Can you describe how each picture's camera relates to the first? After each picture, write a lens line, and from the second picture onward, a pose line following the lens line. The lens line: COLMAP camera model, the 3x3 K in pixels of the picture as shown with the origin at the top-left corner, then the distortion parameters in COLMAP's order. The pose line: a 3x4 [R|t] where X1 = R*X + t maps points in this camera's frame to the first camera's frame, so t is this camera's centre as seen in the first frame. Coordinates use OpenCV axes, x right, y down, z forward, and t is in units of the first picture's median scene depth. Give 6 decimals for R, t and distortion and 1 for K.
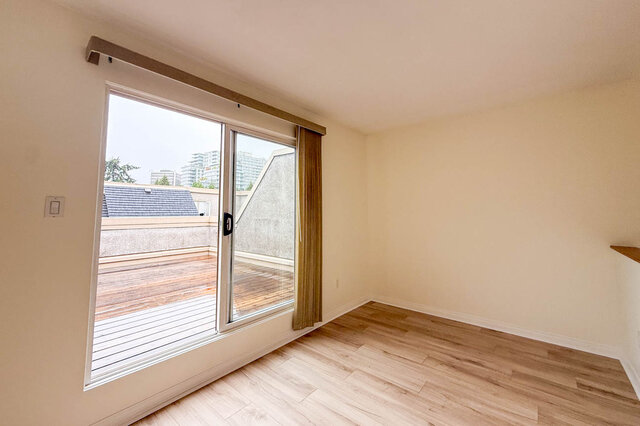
lens RADIAL K [[253.5, 0, 321.3], [0, 253.5, 196.0], [0, 0, 1]] dist [0.001171, 0.000056]
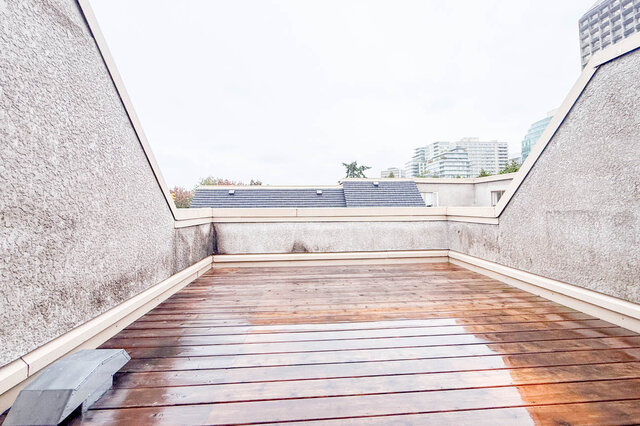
lens RADIAL K [[262.4, 0, 308.7], [0, 262.4, 192.8], [0, 0, 1]] dist [0.000612, 0.000030]
pose [[0.649453, -0.048034, -0.758883, -0.165885], [0.060789, 0.998088, -0.011151, 0.032641], [0.757968, -0.038890, 0.651131, 0.298912]]
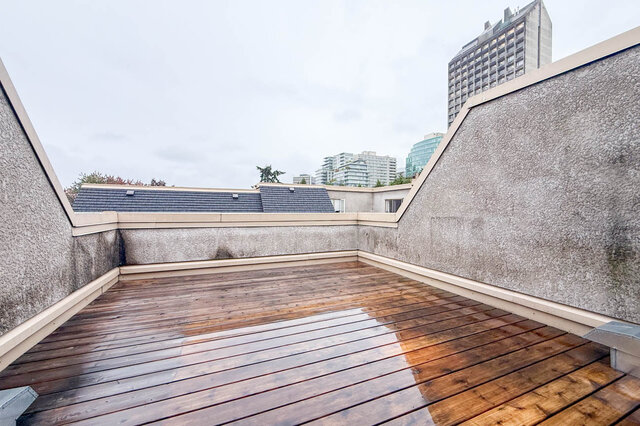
lens RADIAL K [[261.6, 0, 311.2], [0, 261.6, 213.1], [0, 0, 1]] dist [0.001313, 0.000112]
pose [[0.864334, 0.004440, -0.502898, -0.185989], [0.032479, 0.997381, 0.064627, 0.028632], [0.501868, -0.072193, 0.861926, 0.268449]]
